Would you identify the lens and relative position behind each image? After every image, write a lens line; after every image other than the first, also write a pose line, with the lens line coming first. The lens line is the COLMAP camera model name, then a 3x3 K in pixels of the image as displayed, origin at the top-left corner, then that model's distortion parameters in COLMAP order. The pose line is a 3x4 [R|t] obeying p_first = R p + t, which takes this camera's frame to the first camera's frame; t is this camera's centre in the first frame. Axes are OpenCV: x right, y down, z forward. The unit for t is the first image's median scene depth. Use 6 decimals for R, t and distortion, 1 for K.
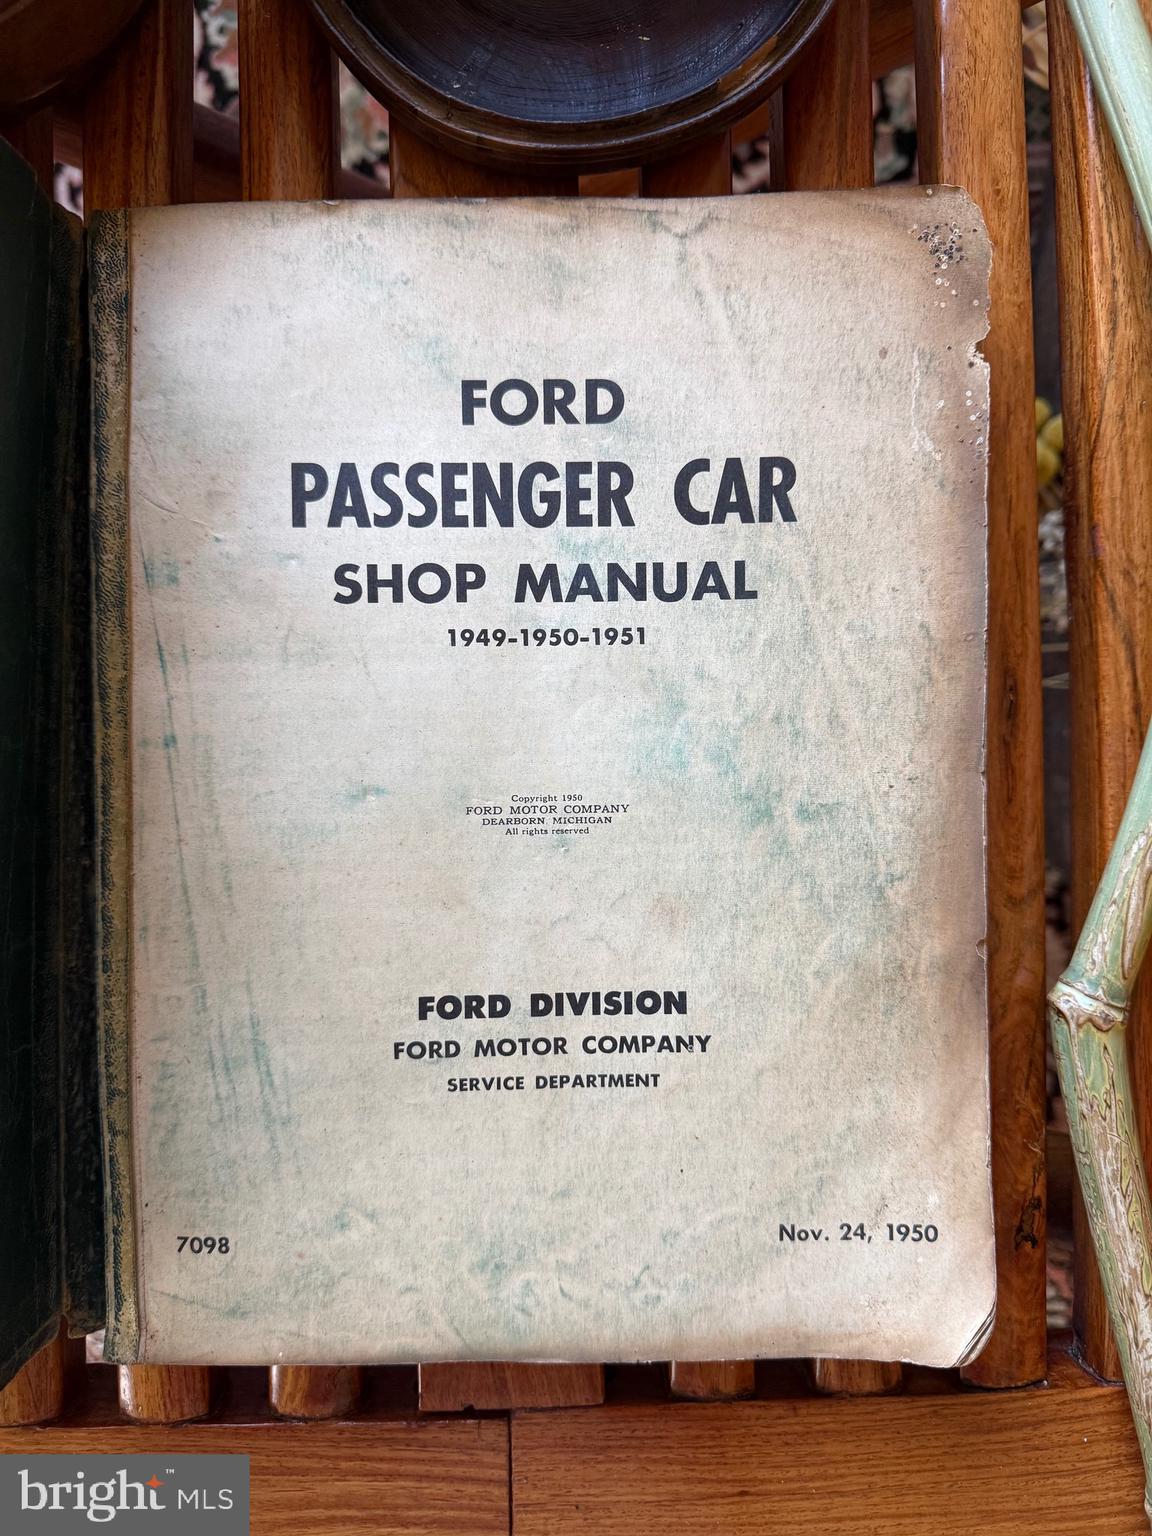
lens RADIAL K [[938.9, 0, 651.5], [0, 938.9, 768.4], [0, 0, 1]] dist [-0.004646, -0.001711]
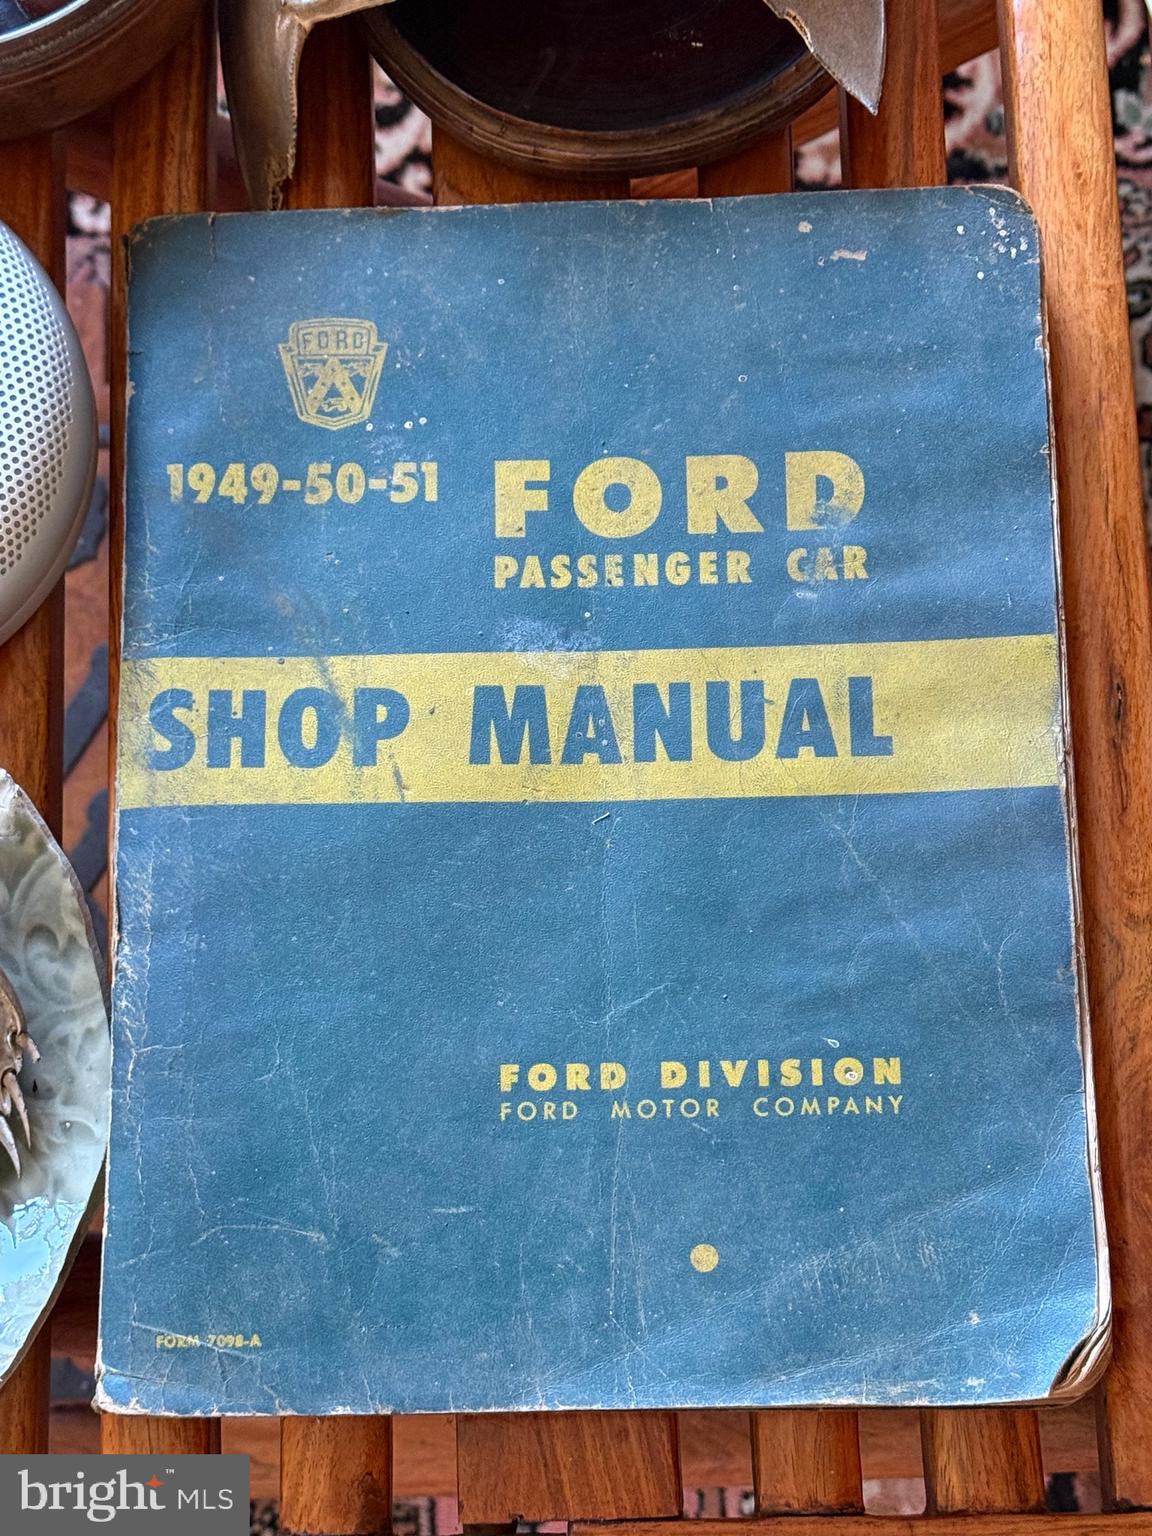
lens RADIAL K [[2774.8, 0, 576.0], [0, 2774.8, 768.0], [0, 0, 1]] dist [0.307584, 0.022724]
pose [[0.999020, -0.018309, -0.040297, -0.028392], [0.007418, 0.966812, -0.255381, 0.674772], [0.043636, 0.254831, 0.966000, -1.606145]]
